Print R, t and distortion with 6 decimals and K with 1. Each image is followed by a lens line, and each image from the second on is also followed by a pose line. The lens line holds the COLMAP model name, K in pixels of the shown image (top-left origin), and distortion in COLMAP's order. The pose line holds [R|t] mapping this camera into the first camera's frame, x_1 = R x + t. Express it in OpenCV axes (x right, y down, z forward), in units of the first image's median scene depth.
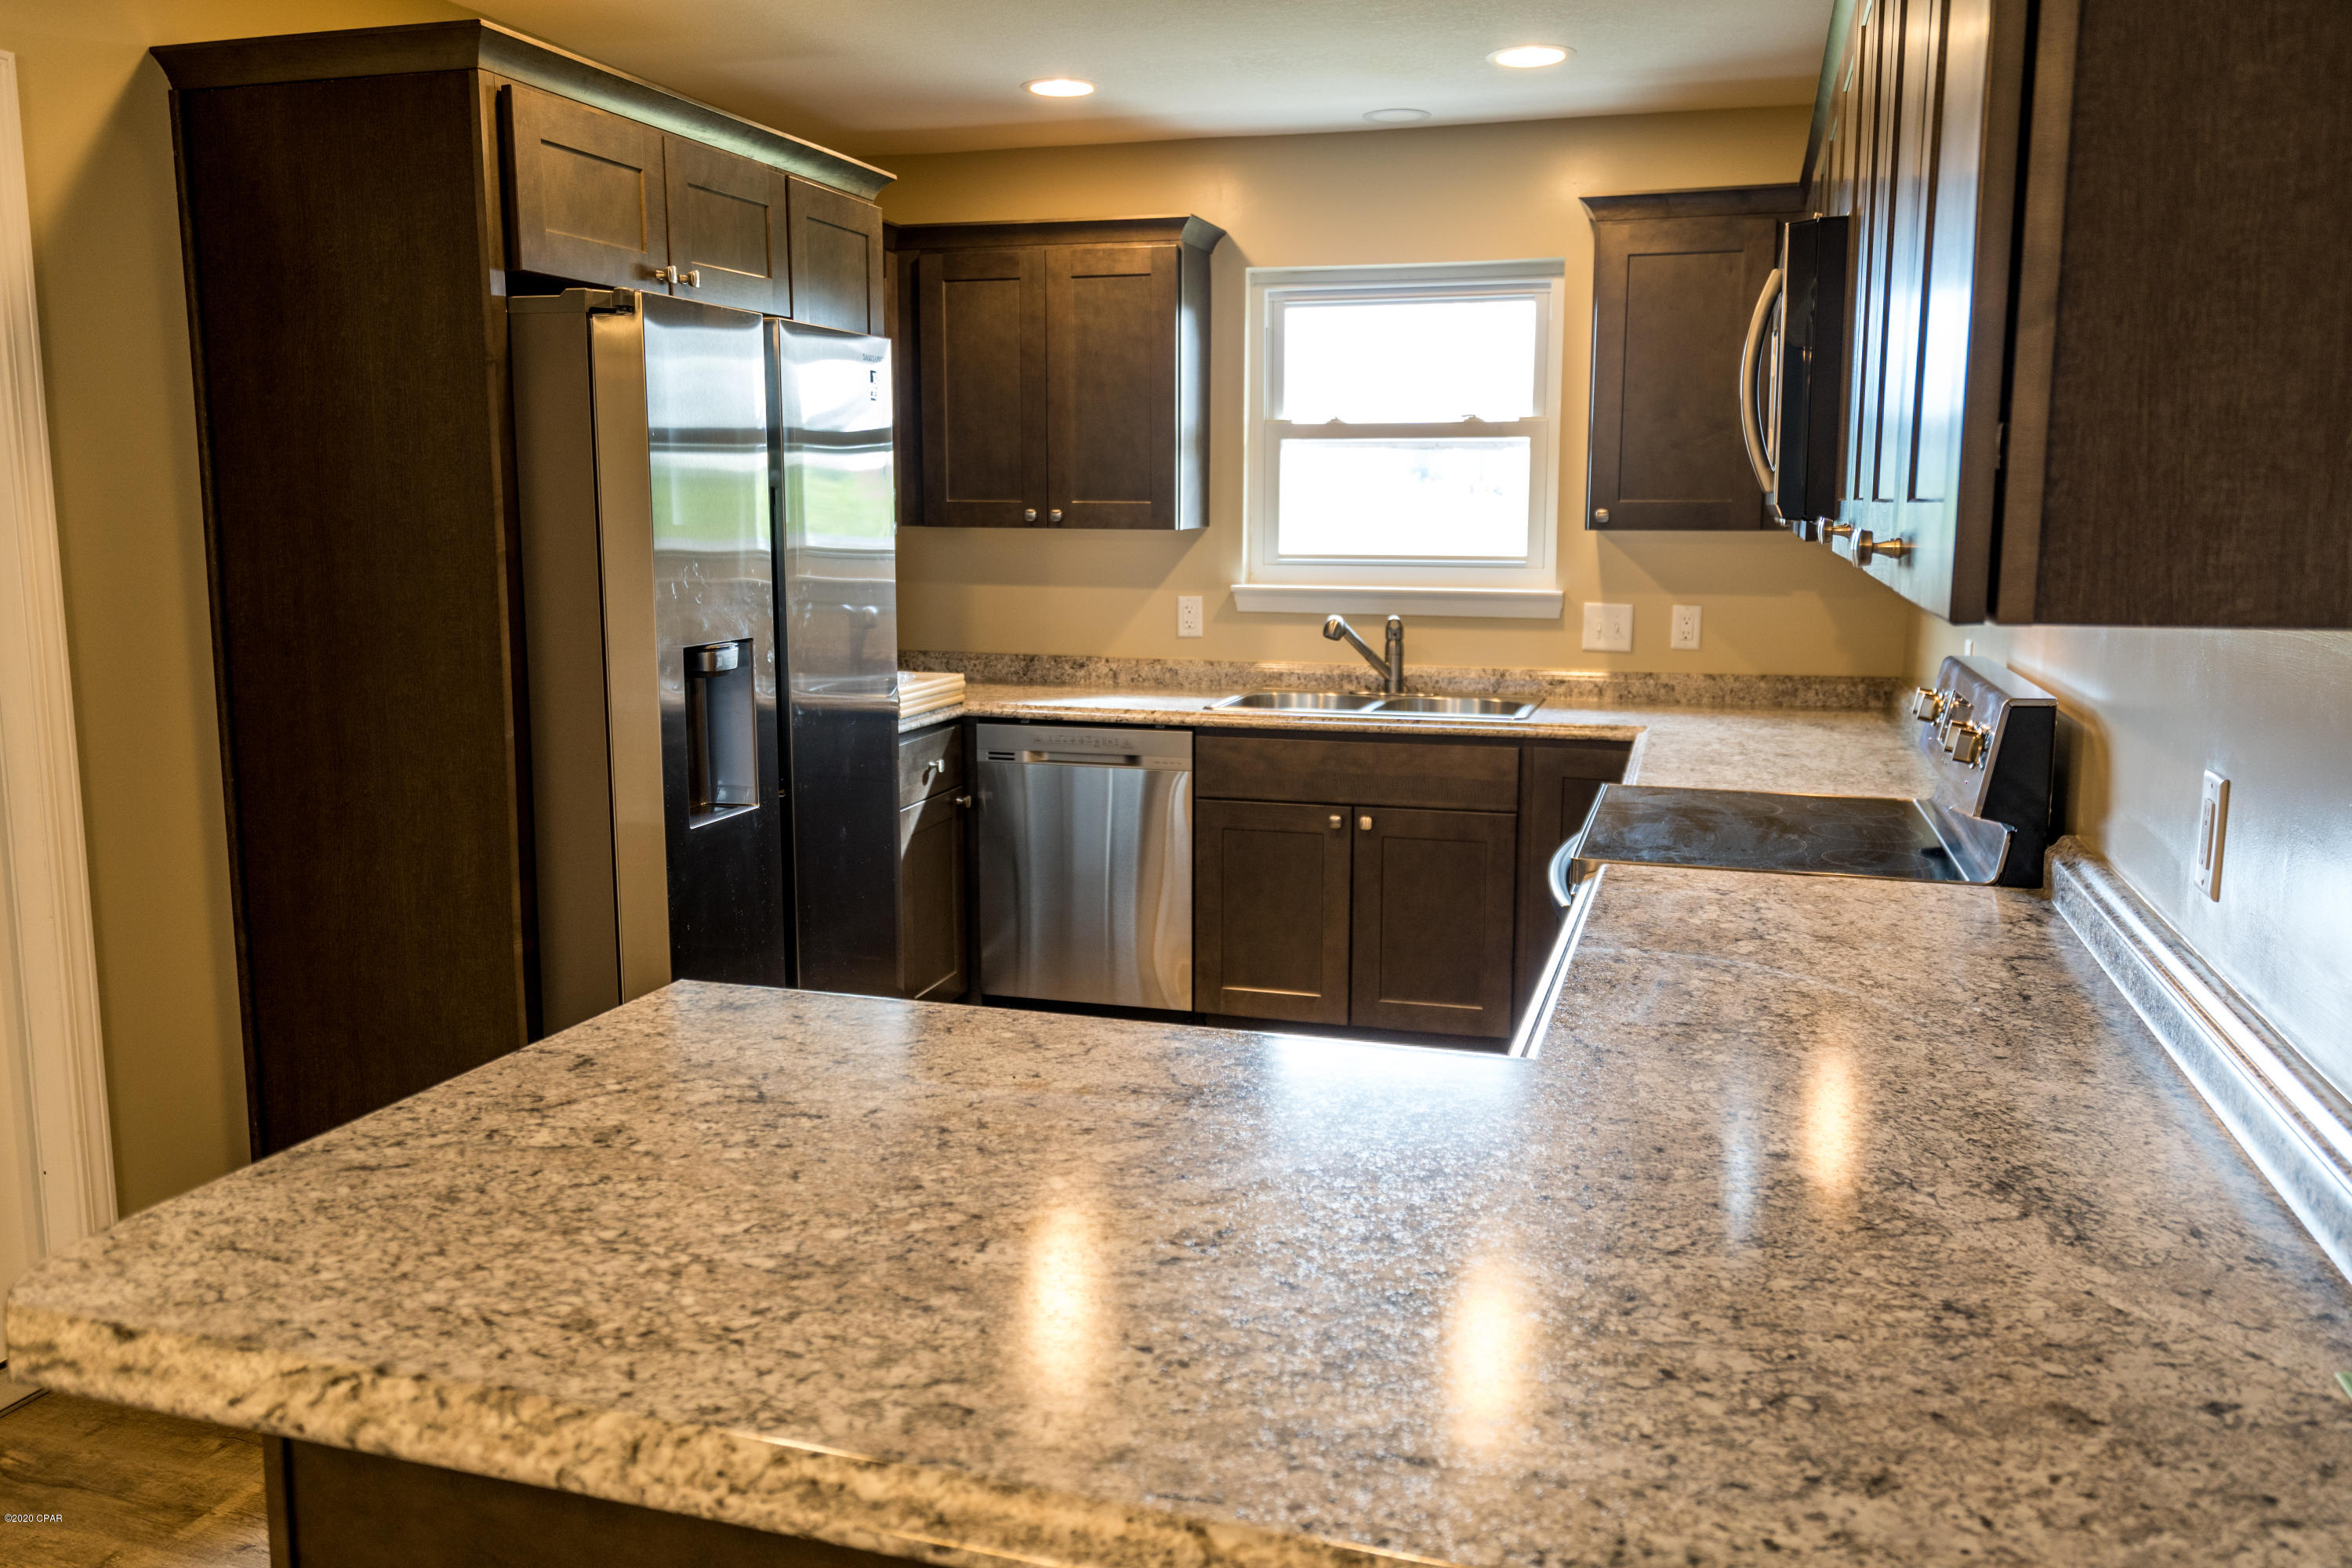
lens RADIAL K [[1773.2, 0, 1176.0], [0, 1773.2, 784.0], [0, 0, 1]] dist [-0.000446, -0.003367]
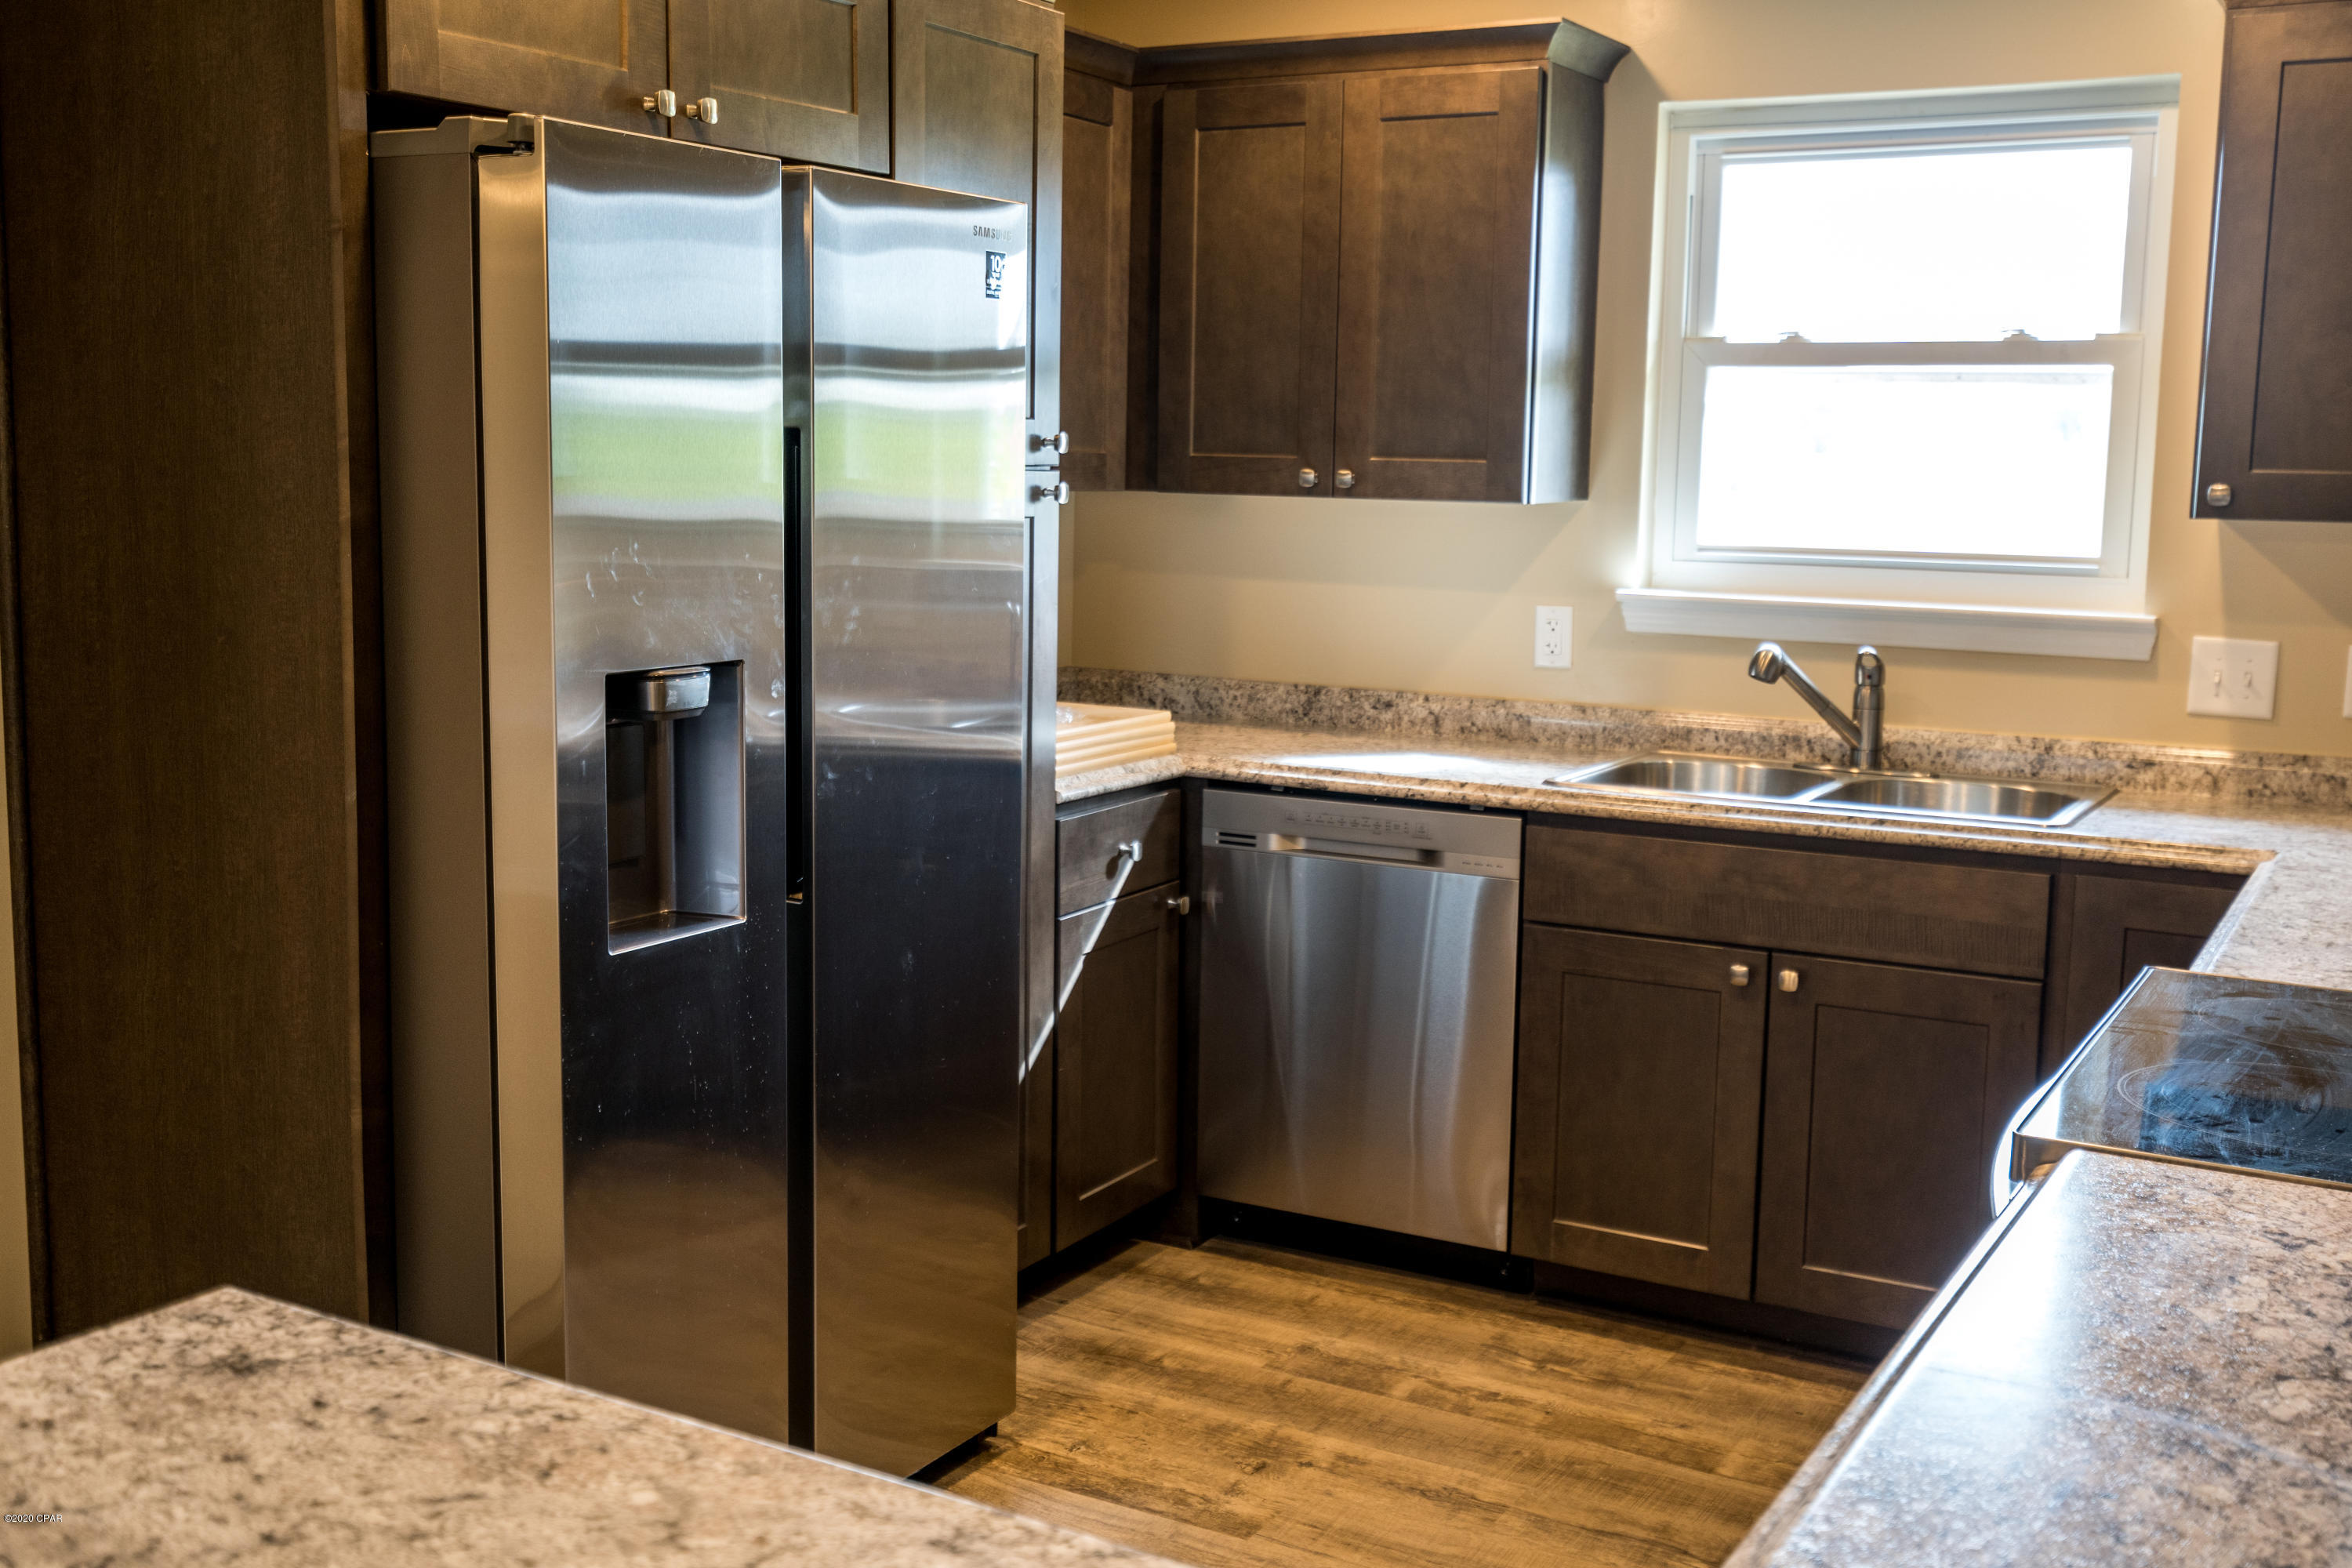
lens RADIAL K [[2355.9, 0, 1173.4], [0, 2355.9, 769.4], [0, 0, 1]] dist [0.003109, 0.000176]
pose [[0.974283, 0.044943, -0.220802, 0.073343], [-0.050765, 0.998495, -0.020760, -0.023009], [0.219537, 0.031435, 0.975098, 0.140495]]
